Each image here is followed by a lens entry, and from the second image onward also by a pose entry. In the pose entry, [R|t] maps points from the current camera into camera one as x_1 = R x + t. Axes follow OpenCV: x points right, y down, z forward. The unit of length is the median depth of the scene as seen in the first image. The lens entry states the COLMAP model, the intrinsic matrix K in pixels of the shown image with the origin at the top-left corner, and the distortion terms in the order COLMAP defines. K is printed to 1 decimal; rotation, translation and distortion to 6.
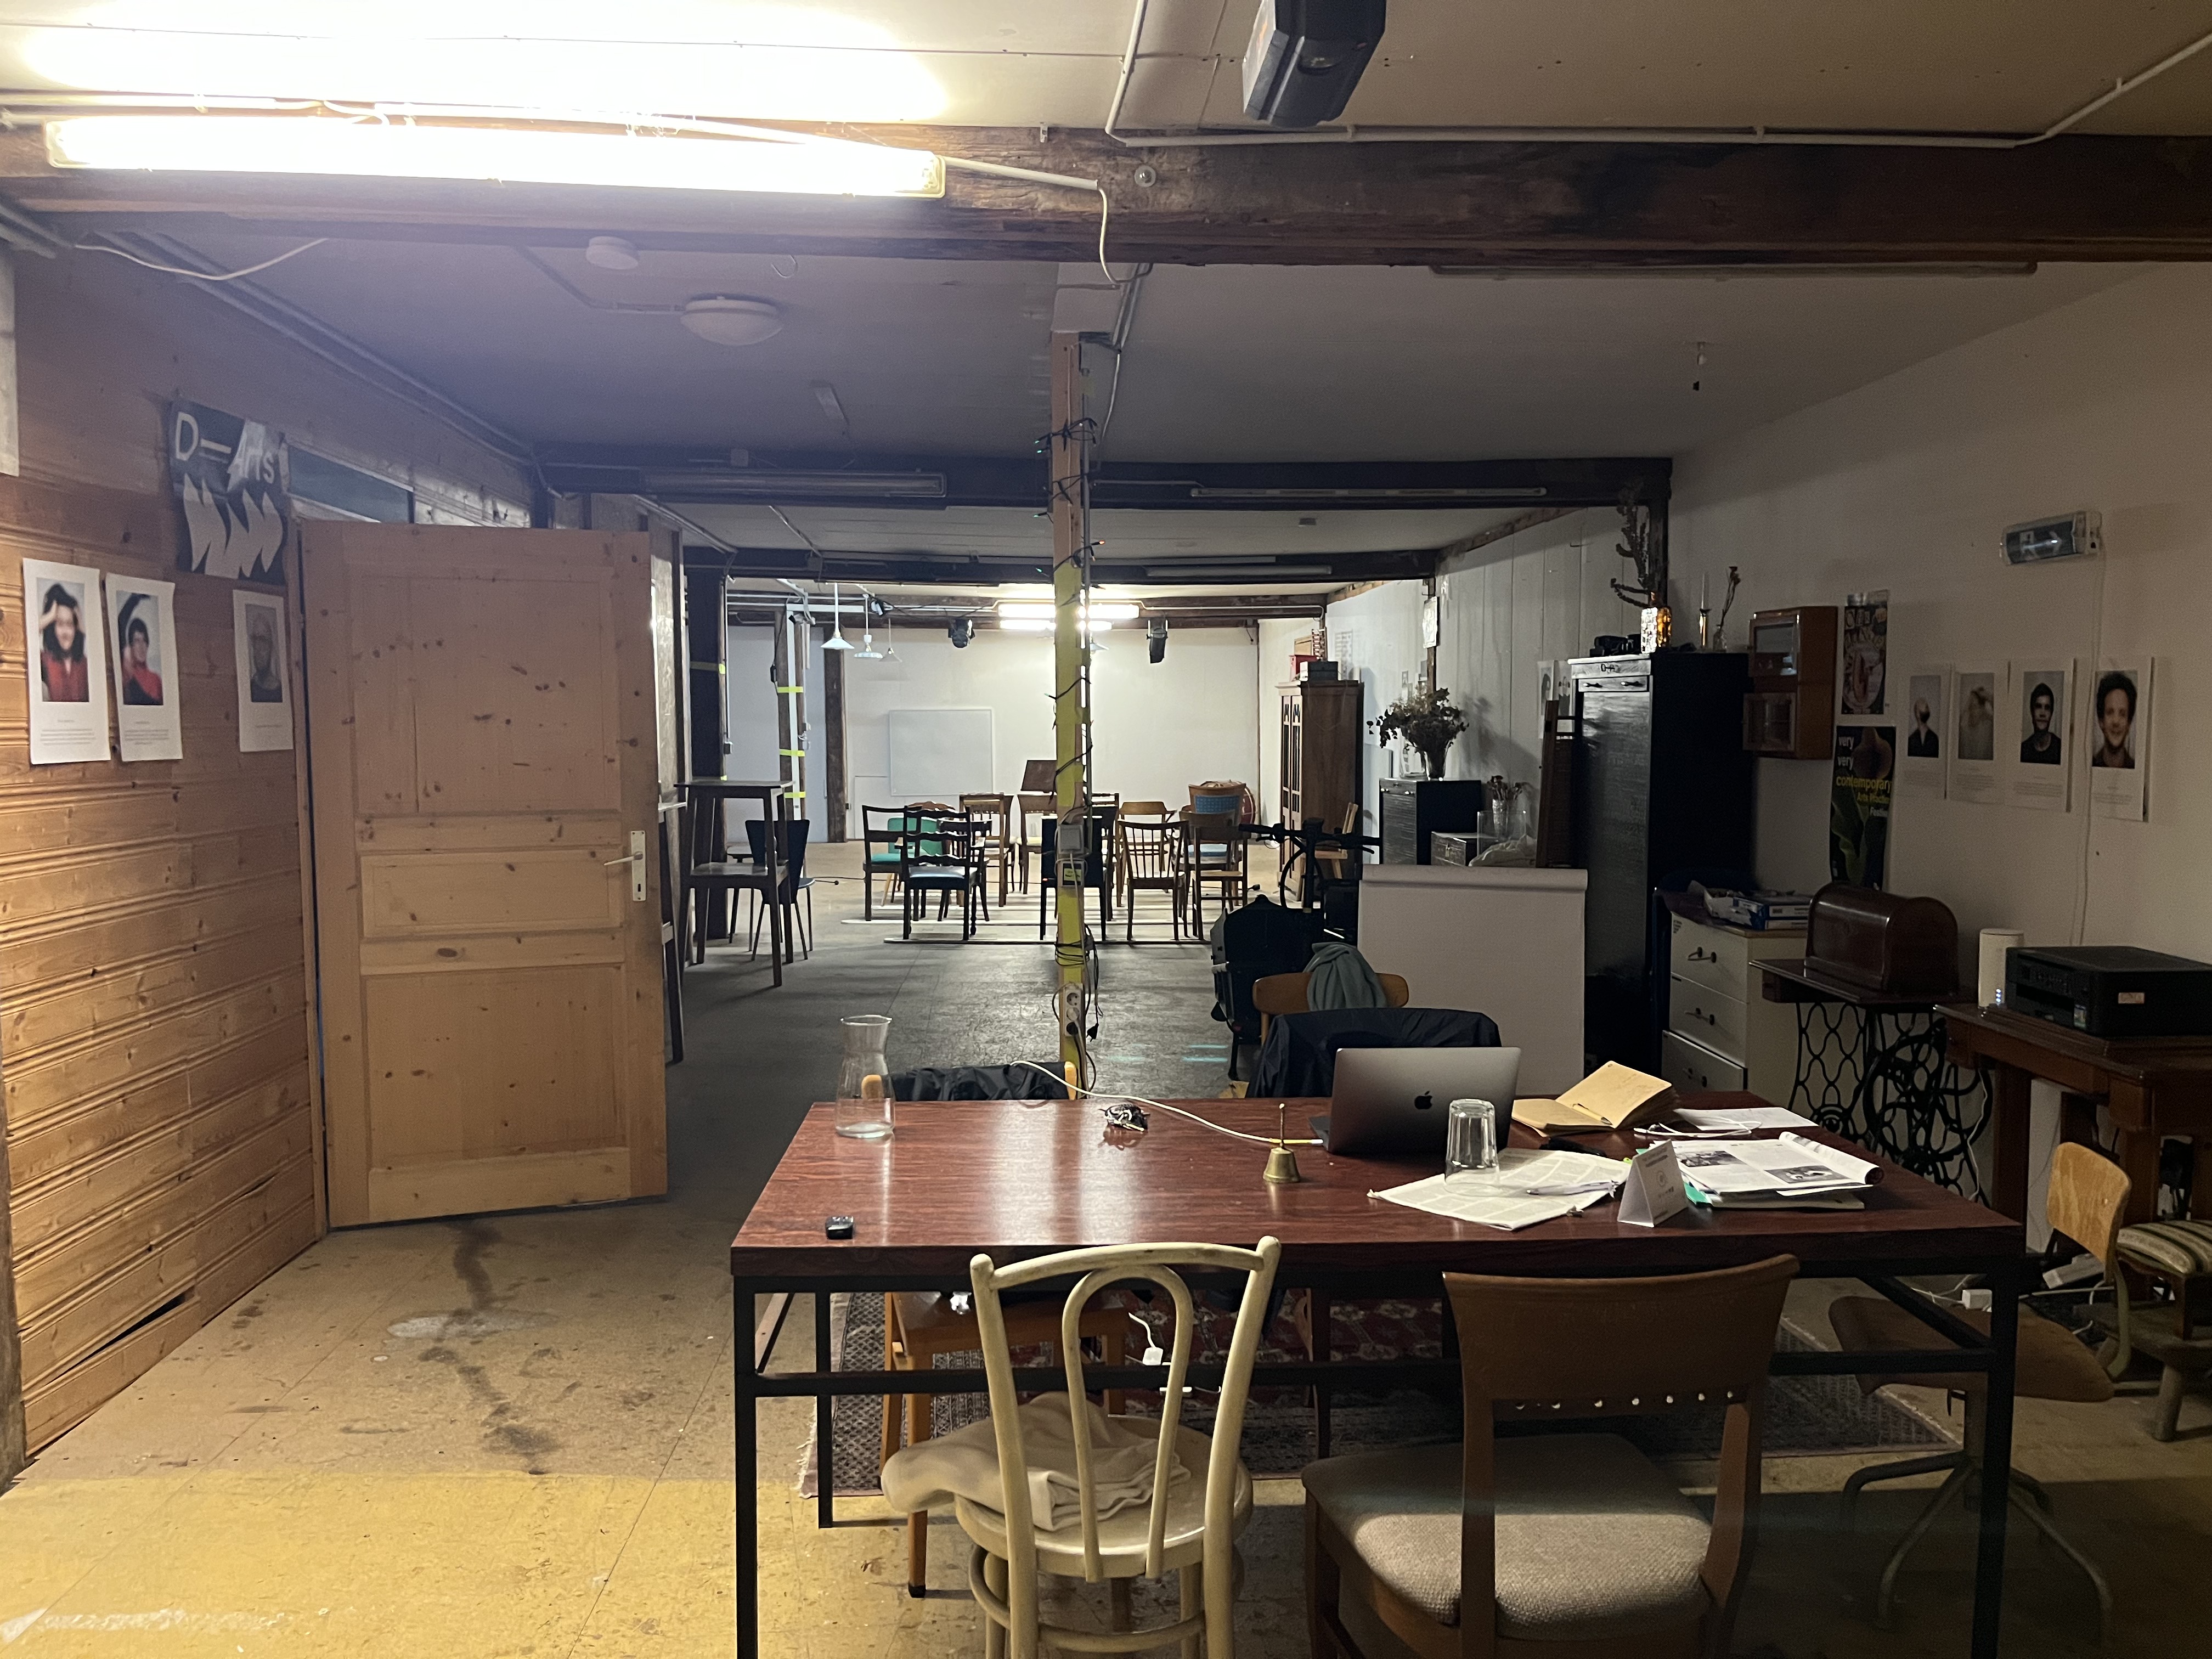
lens RADIAL K [[1683.8, 0, 1108.5], [0, 1683.8, 835.2], [0, 0, 1]] dist [0.039261, -0.040818]
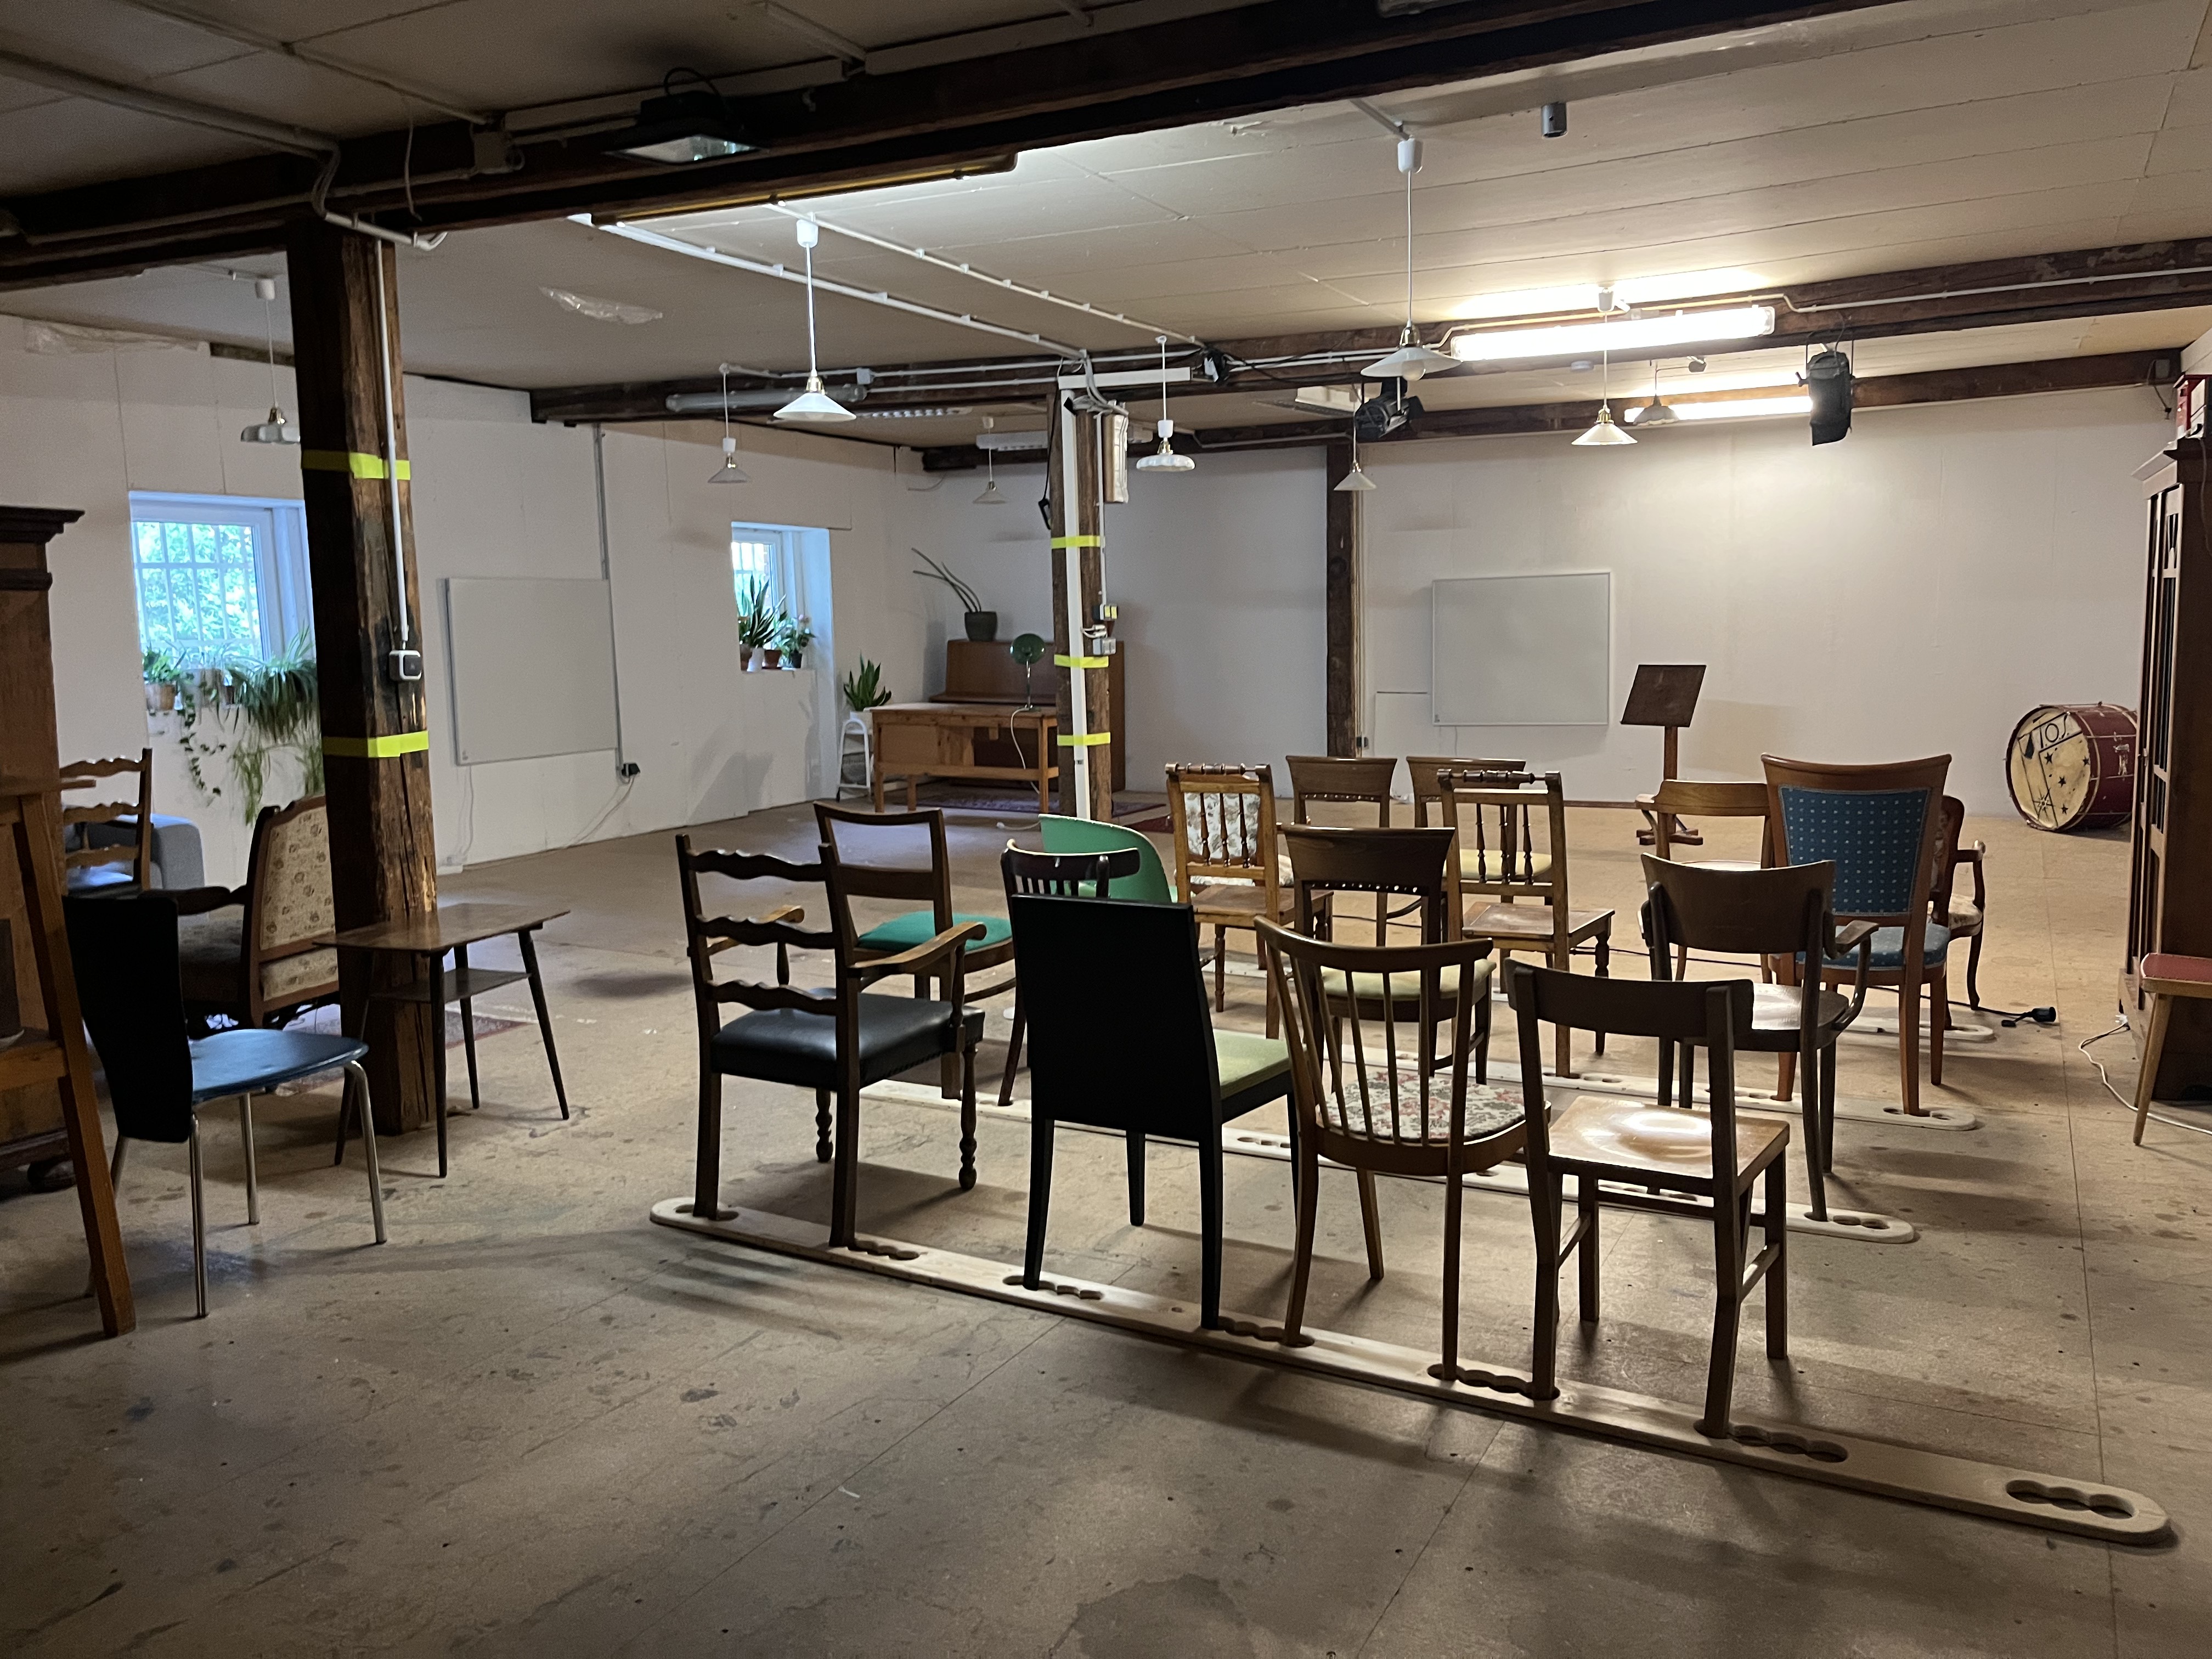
lens RADIAL K [[1683.8, 0, 1107.1], [0, 1683.8, 826.2], [0, 0, 1]] dist [0.039261, -0.040818]
pose [[0.861170, 0.044760, -0.506342, 0.094303], [-0.013423, 0.997771, 0.065373, -0.031657], [0.508140, -0.049501, 0.859851, 0.542709]]
